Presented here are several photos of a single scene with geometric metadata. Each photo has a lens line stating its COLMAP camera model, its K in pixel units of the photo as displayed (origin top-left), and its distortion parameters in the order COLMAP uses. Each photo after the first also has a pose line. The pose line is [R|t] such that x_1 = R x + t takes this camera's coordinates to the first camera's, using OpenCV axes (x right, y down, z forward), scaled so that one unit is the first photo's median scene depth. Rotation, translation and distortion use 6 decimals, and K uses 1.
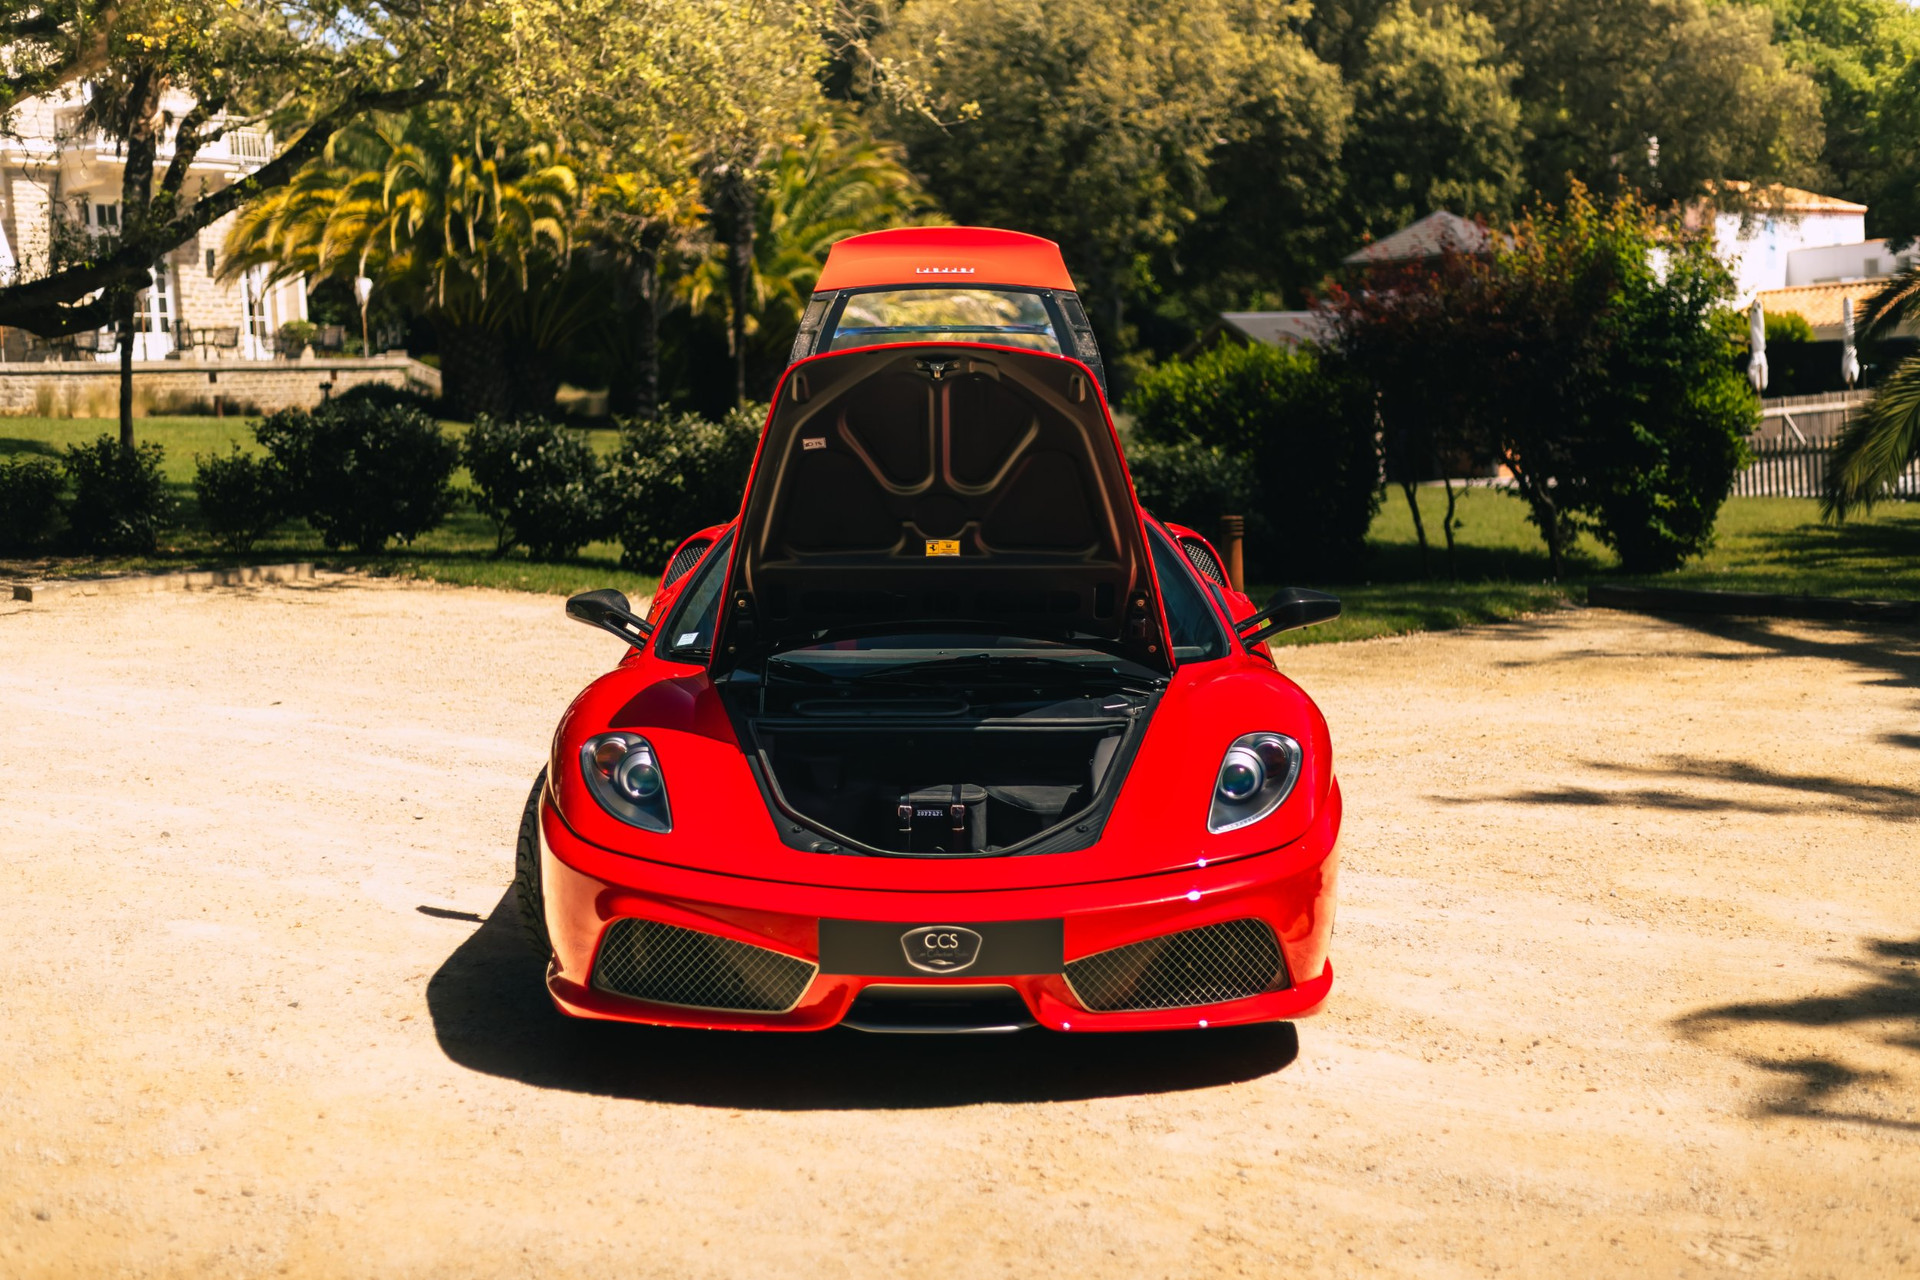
lens RADIAL K [[2697.0, 0, 960.0], [0, 2697.0, 640.0], [0, 0, 1]] dist [0.011457, -0.019994]
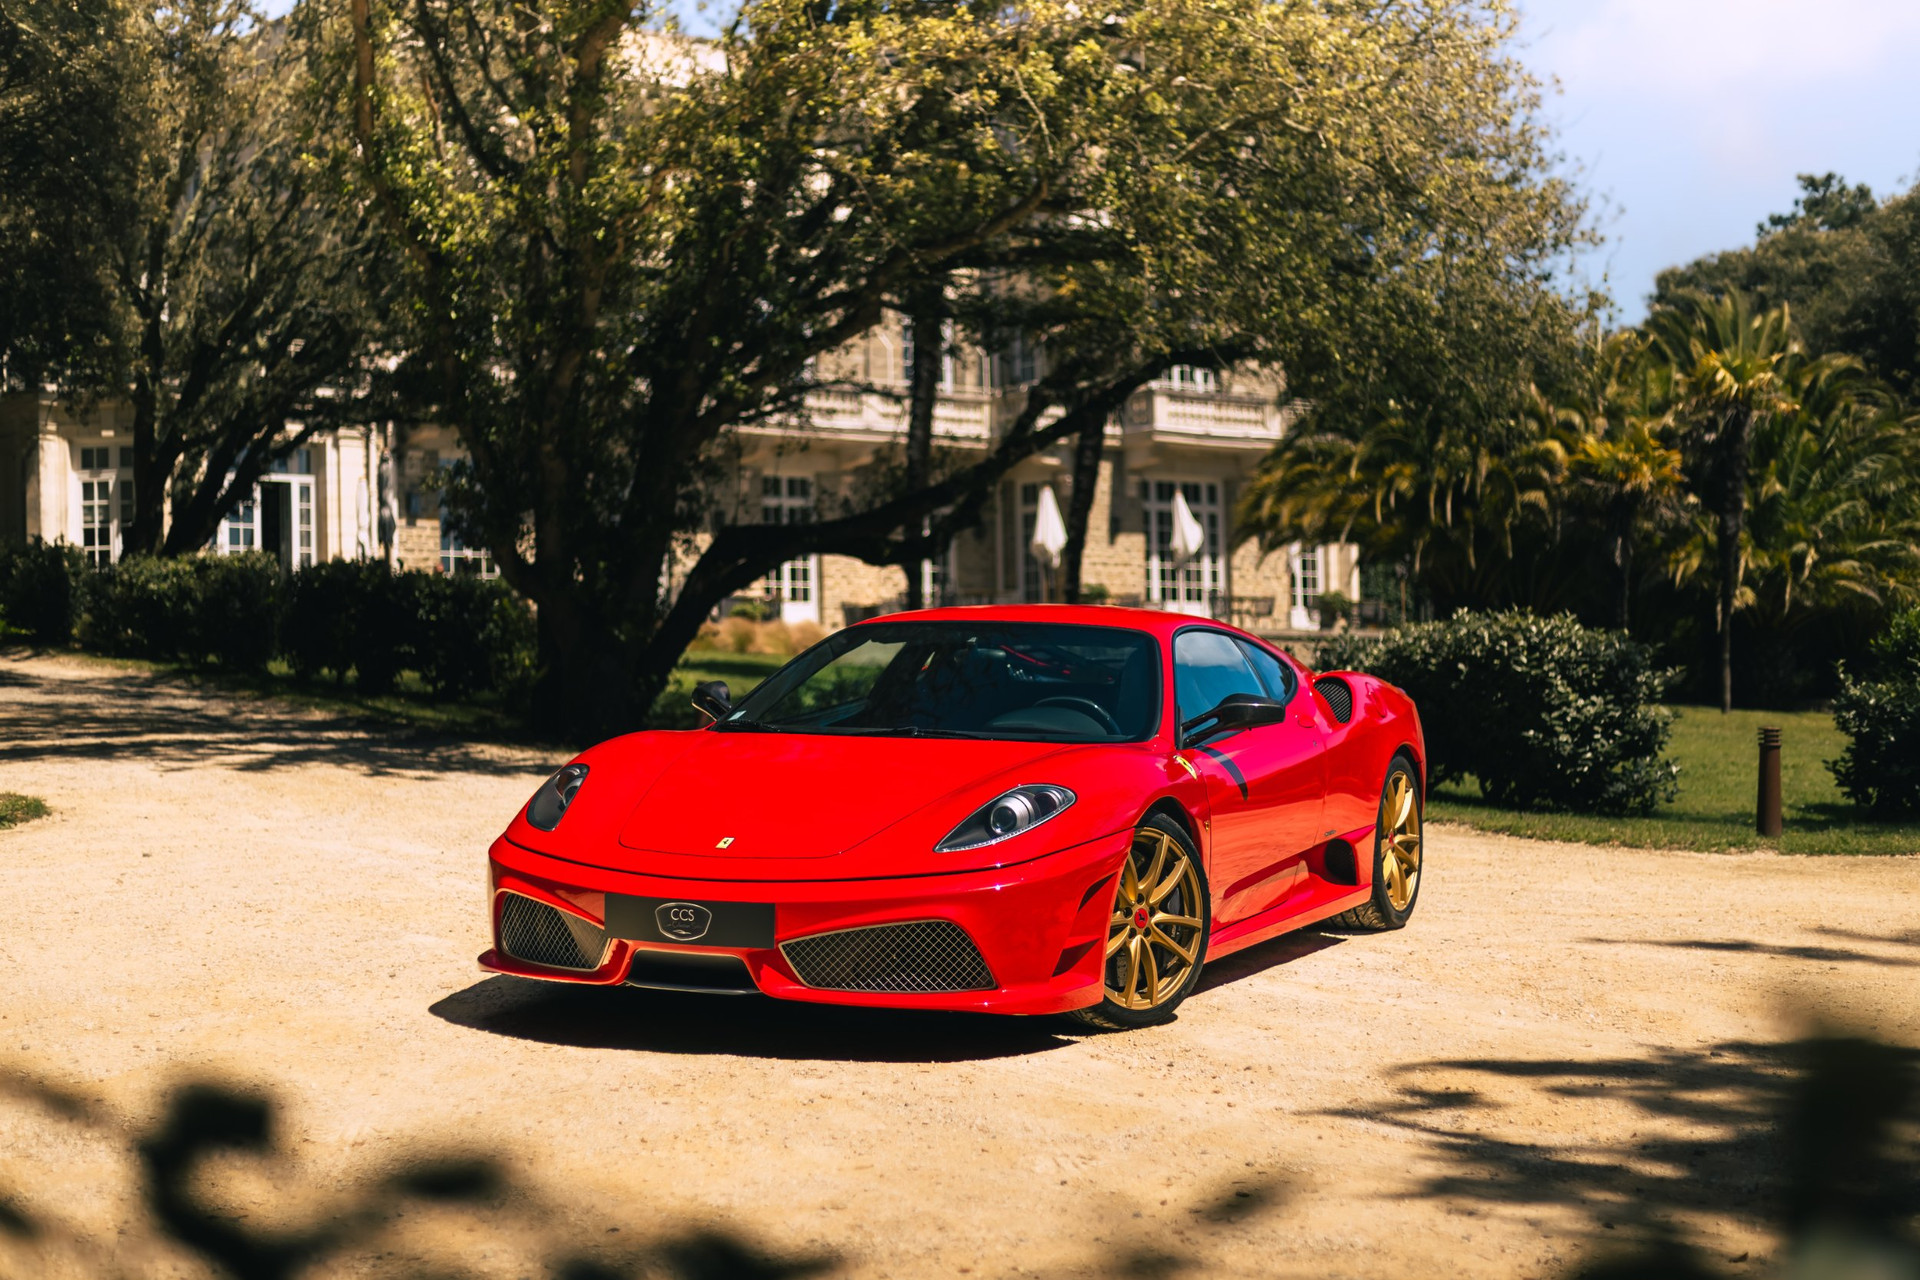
lens RADIAL K [[2719.8, 0, 960.0], [0, 2719.8, 640.0], [0, 0, 1]] dist [0.001923, 0.026106]
pose [[0.915340, 0.019661, -0.402202, 0.059541], [-0.062462, 0.993651, -0.093579, 0.009199], [0.397808, 0.110779, 0.910756, -0.010682]]
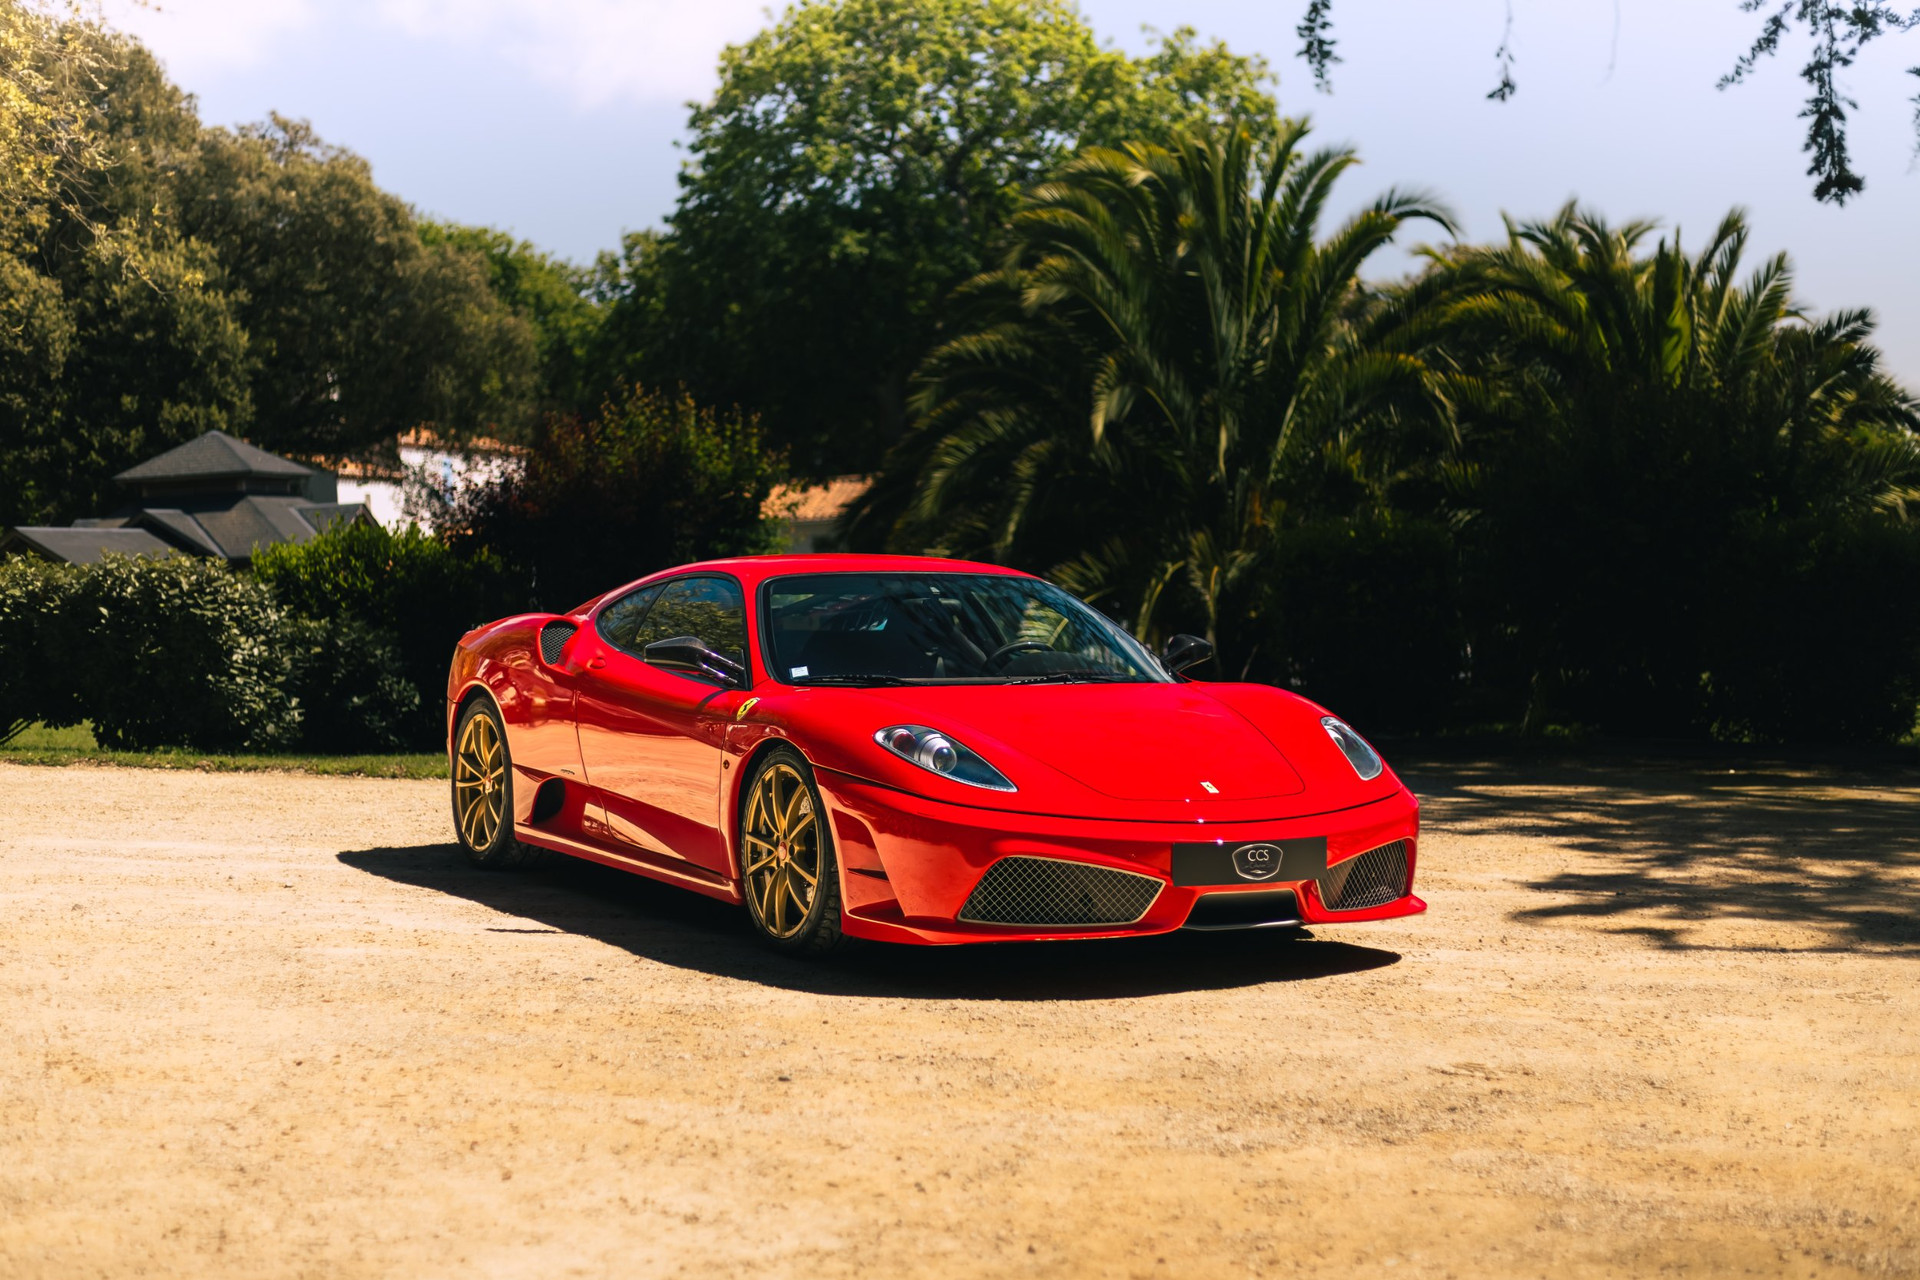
lens RADIAL K [[2774.7, 0, 960.0], [0, 2774.7, 640.0], [0, 0, 1]] dist [0.006891, 0.152177]
pose [[0.879215, -0.000505, 0.476425, -0.075668], [0.043333, 0.995939, -0.078913, 0.010414], [-0.474450, 0.090027, 0.875667, -0.012439]]
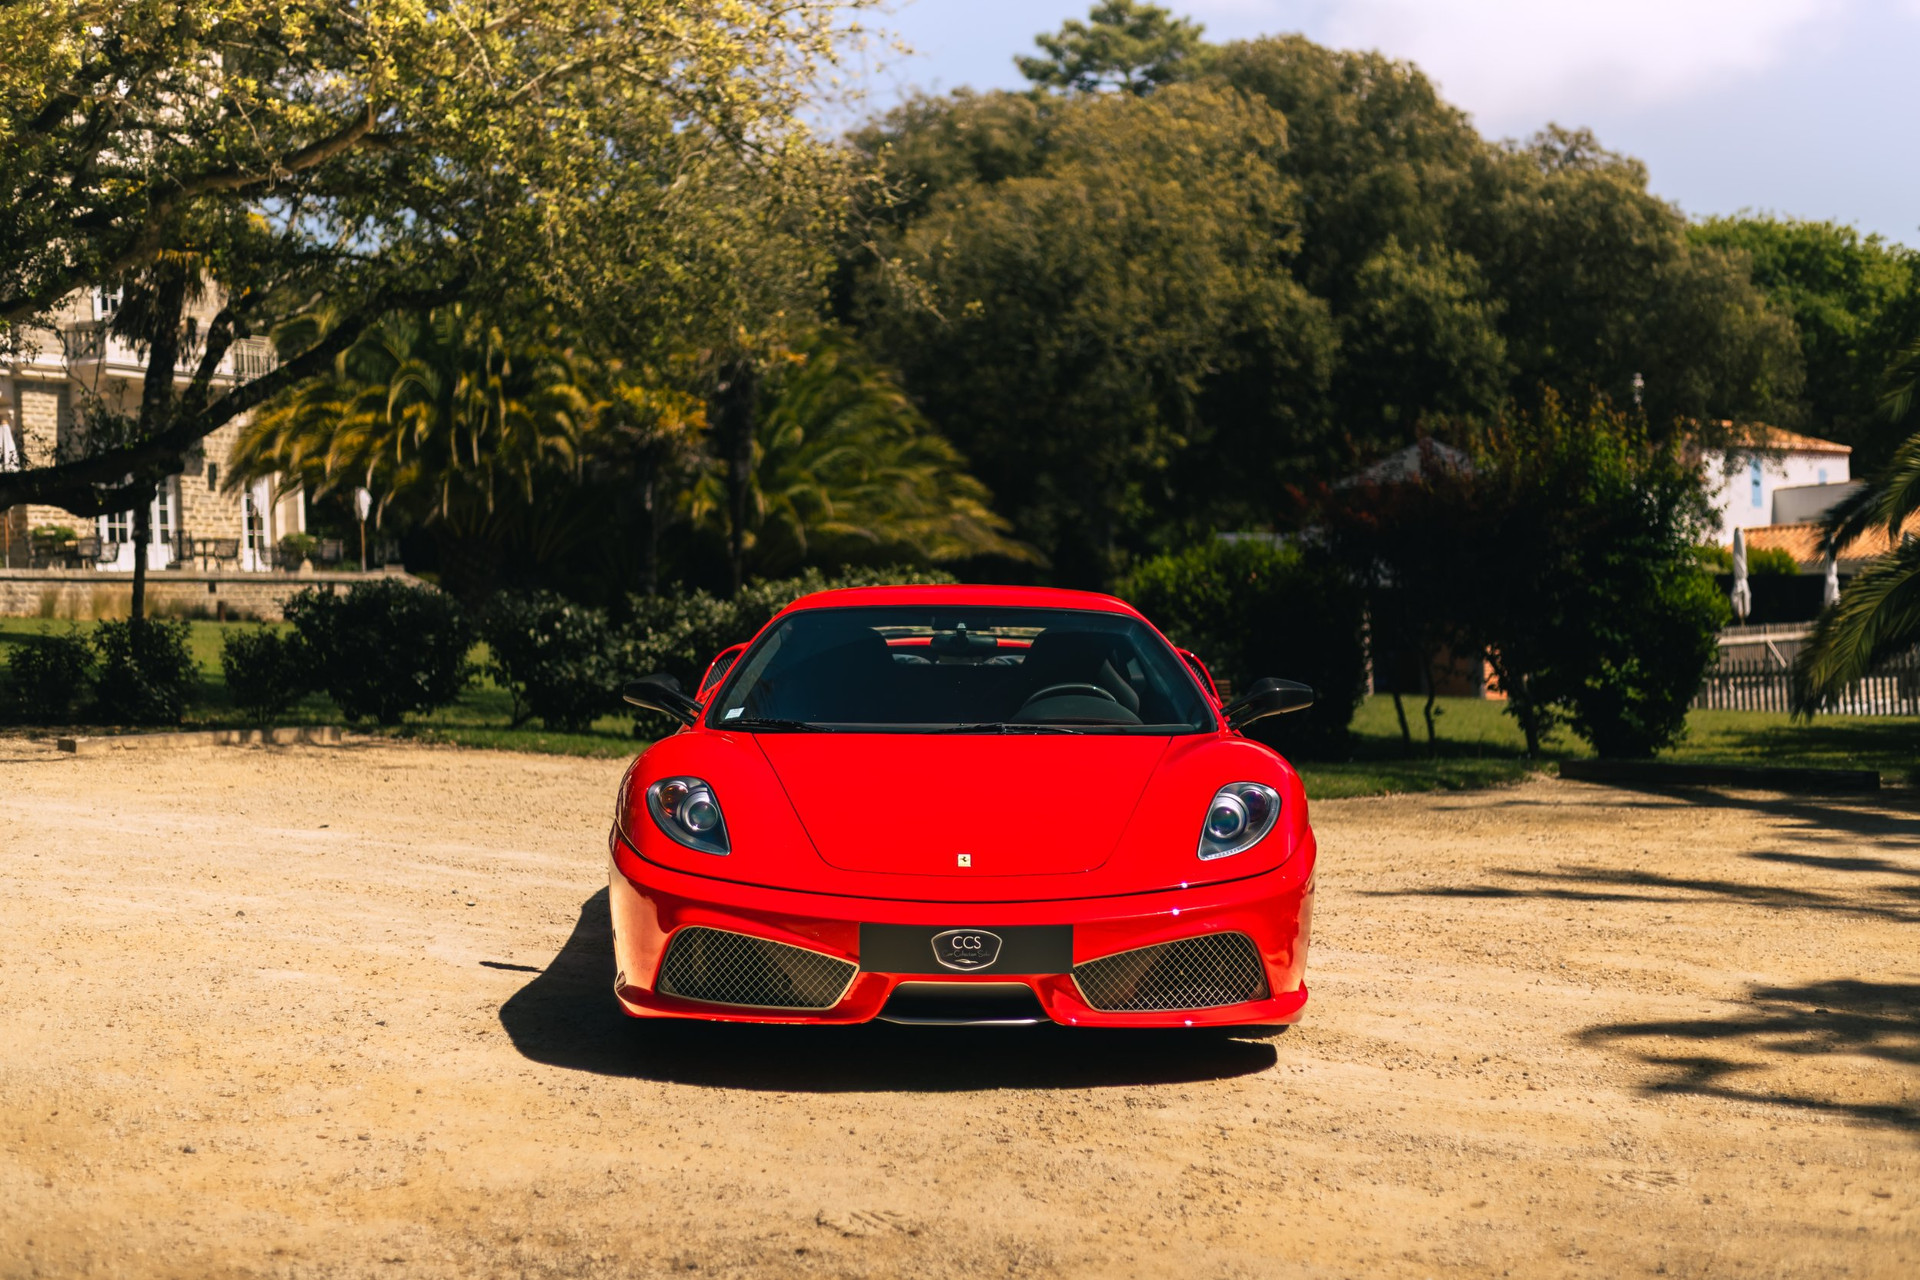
lens RADIAL K [[2719.8, 0, 960.0], [0, 2719.8, 640.0], [0, 0, 1]] dist [0.001923, 0.026106]
pose [[0.999915, 0.012418, 0.003979, -0.001440], [-0.012030, 0.996210, -0.086146, 0.008054], [-0.005034, 0.086091, 0.996275, -0.016030]]
